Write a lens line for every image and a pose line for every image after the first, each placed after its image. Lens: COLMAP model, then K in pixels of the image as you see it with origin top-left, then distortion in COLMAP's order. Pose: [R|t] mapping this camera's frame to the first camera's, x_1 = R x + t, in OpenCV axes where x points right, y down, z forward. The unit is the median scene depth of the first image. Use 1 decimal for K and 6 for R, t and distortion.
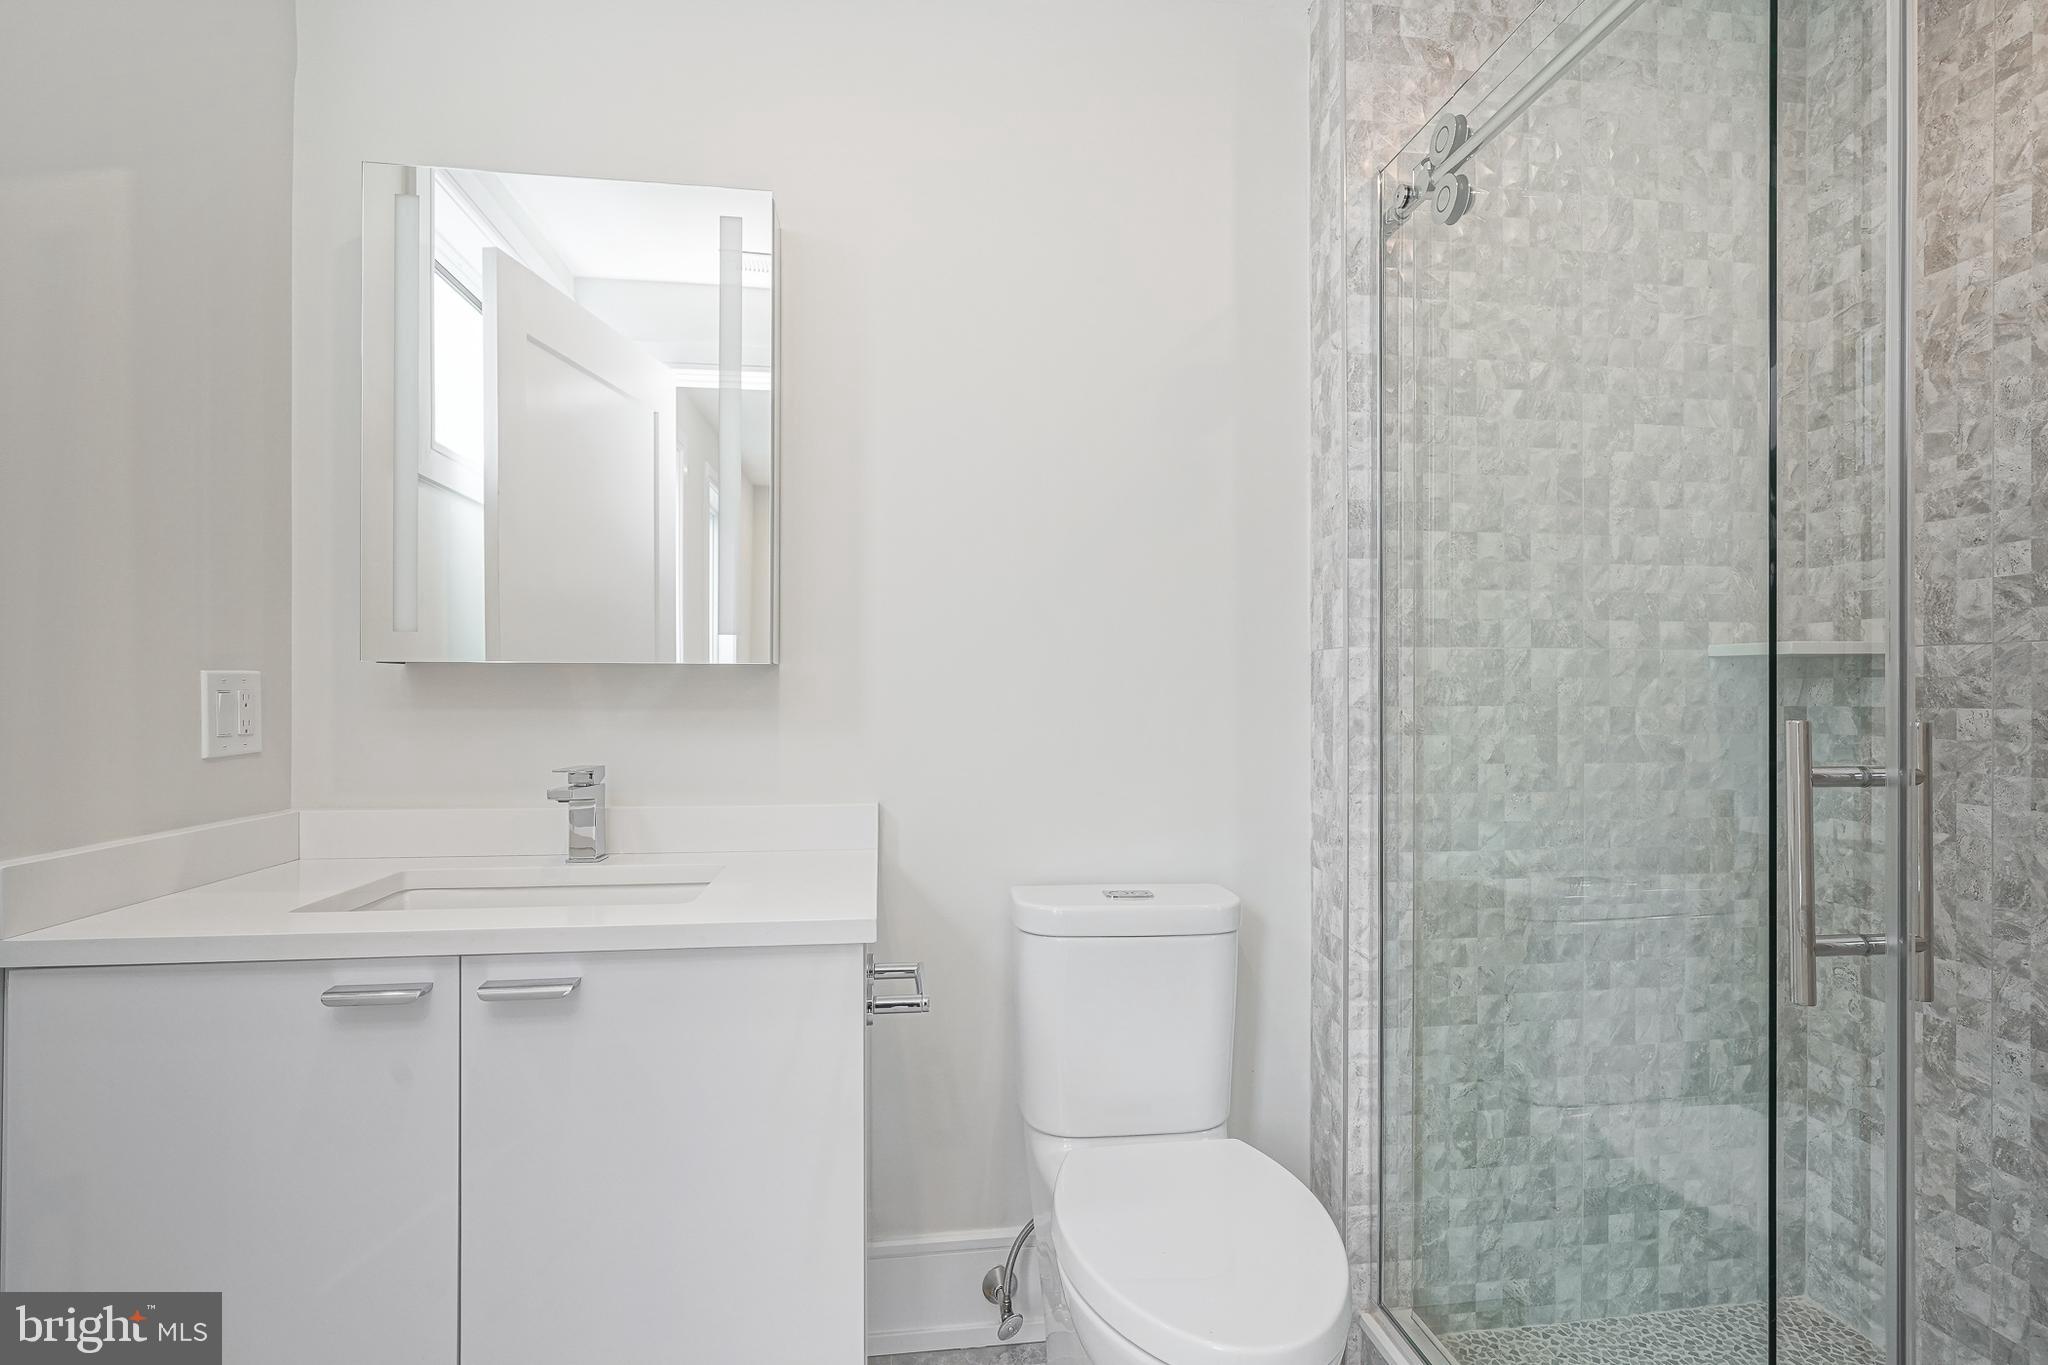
lens RADIAL K [[1000.4, 0, 1026.7], [0, 1000.4, 693.6], [0, 0, 1]] dist [-0.003714, 0.000268]
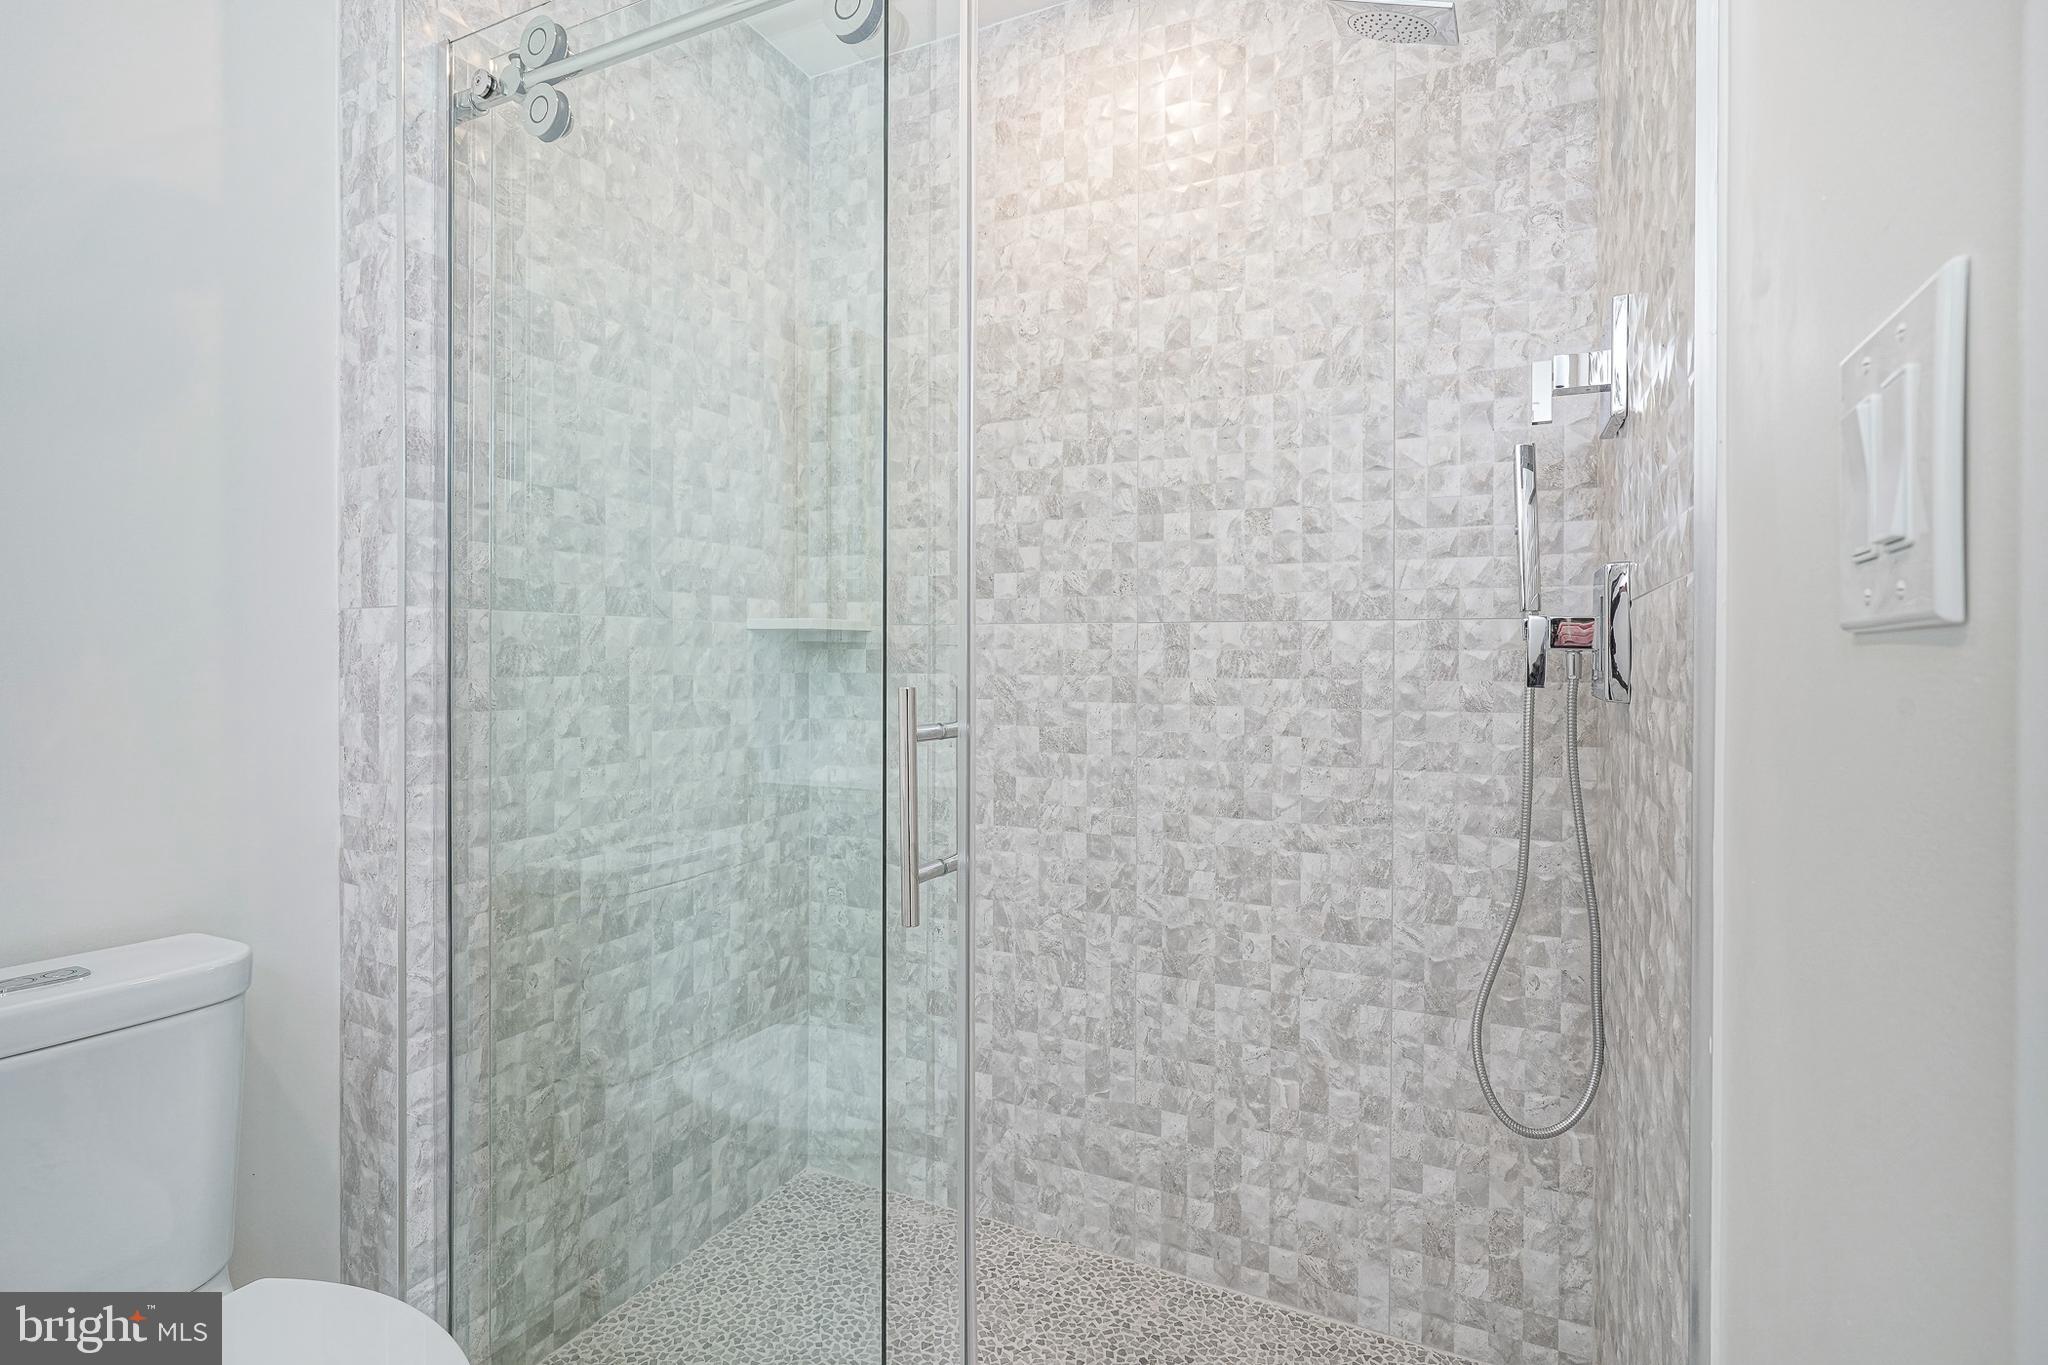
lens RADIAL K [[1006.9, 0, 1025.7], [0, 1006.9, 663.6], [0, 0, 1]] dist [-0.019096, 0.016105]
pose [[0.551257, -0.002185, 0.834332, -0.080903], [-0.000140, 0.999996, 0.002712, -0.001990], [-0.834335, -0.001612, 0.551255, 0.126689]]
